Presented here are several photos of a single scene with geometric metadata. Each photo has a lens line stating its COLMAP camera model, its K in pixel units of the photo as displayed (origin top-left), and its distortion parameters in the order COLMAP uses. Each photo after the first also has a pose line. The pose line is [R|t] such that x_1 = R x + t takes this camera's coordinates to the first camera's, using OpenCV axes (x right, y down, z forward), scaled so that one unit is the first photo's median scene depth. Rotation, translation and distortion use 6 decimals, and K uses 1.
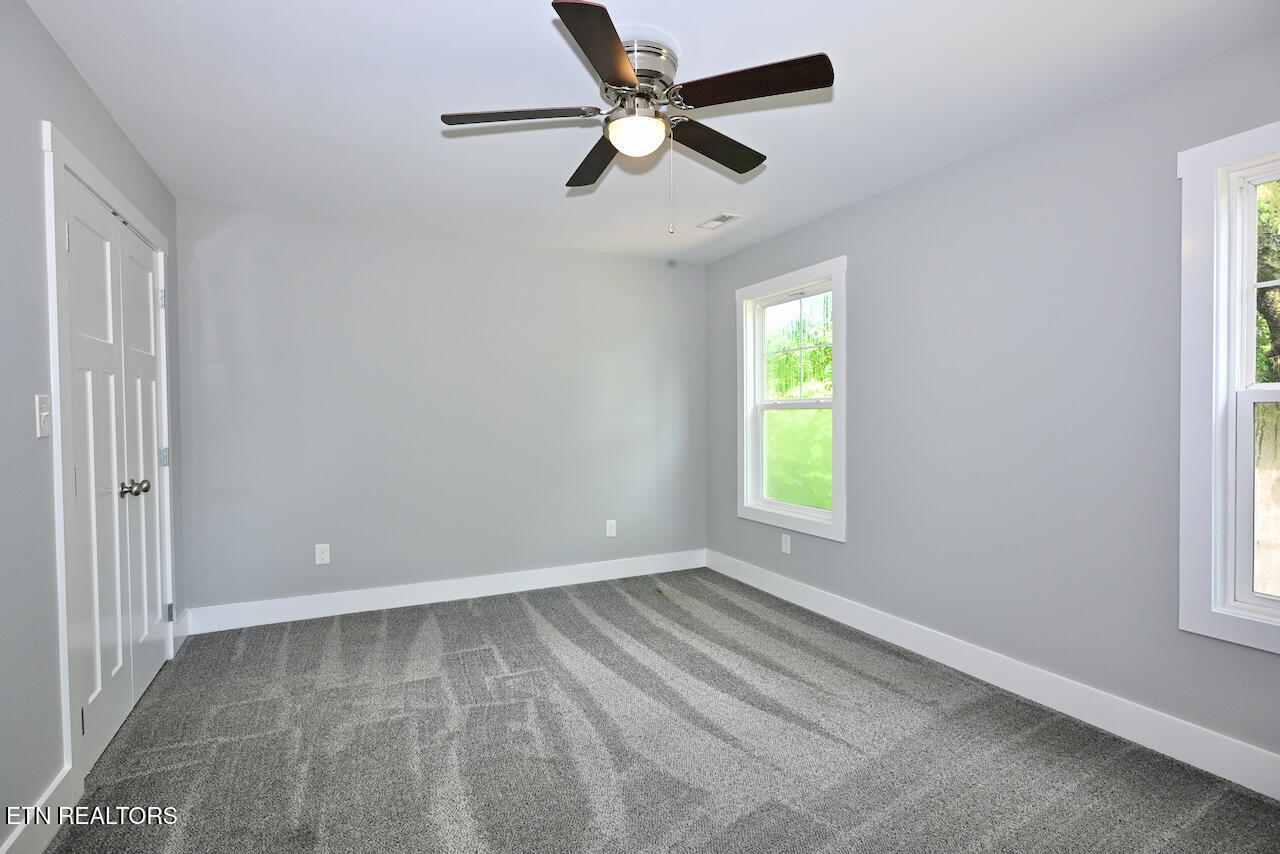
lens RADIAL K [[615.9, 0, 639.3], [0, 615.9, 425.6], [0, 0, 1]] dist [-0.004048, 0.003231]
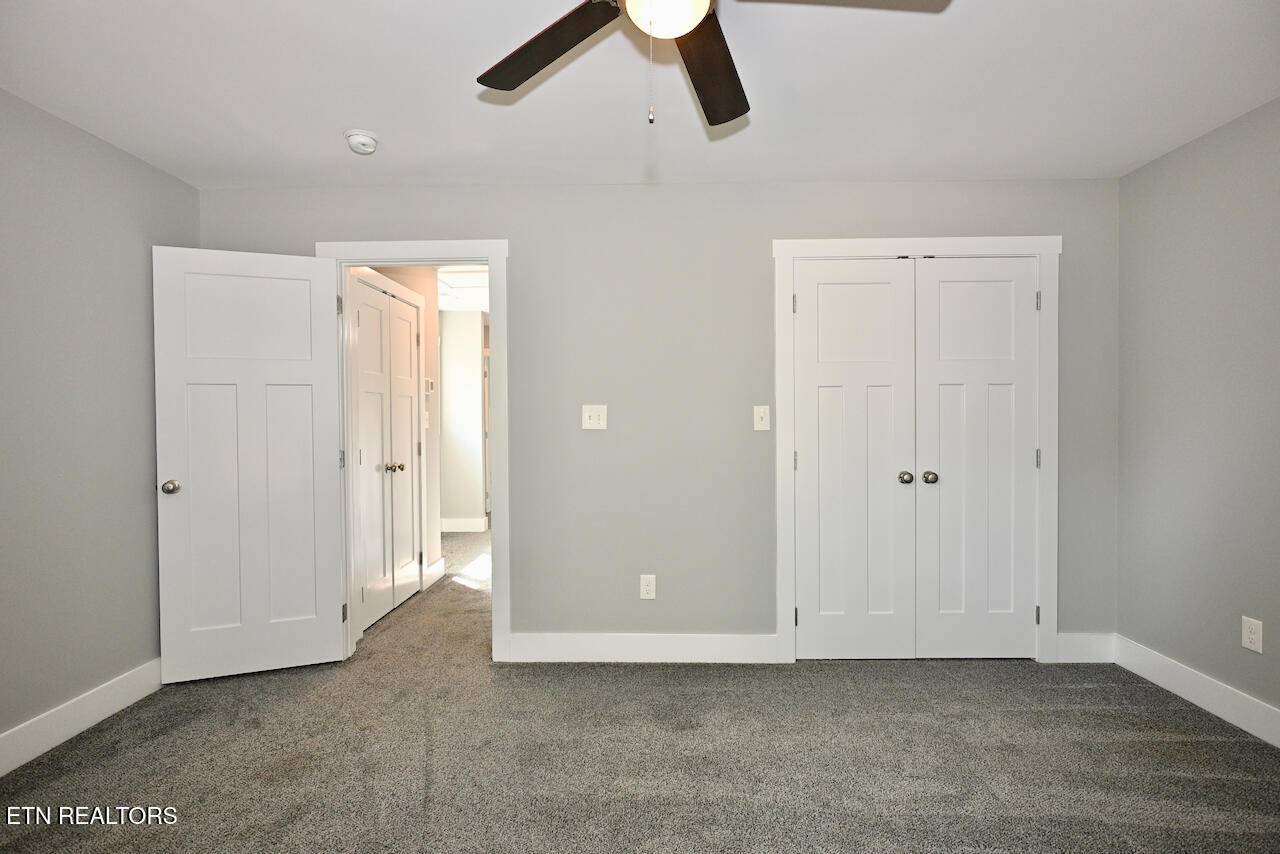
lens RADIAL K [[615.9, 0, 641.7], [0, 615.9, 427.6], [0, 0, 1]] dist [-0.004048, 0.003231]
pose [[-0.456492, 0.017967, -0.889546, 0.422195], [-0.014300, 0.999519, 0.027527, -0.017846], [0.889612, 0.025286, -0.456016, 0.897969]]
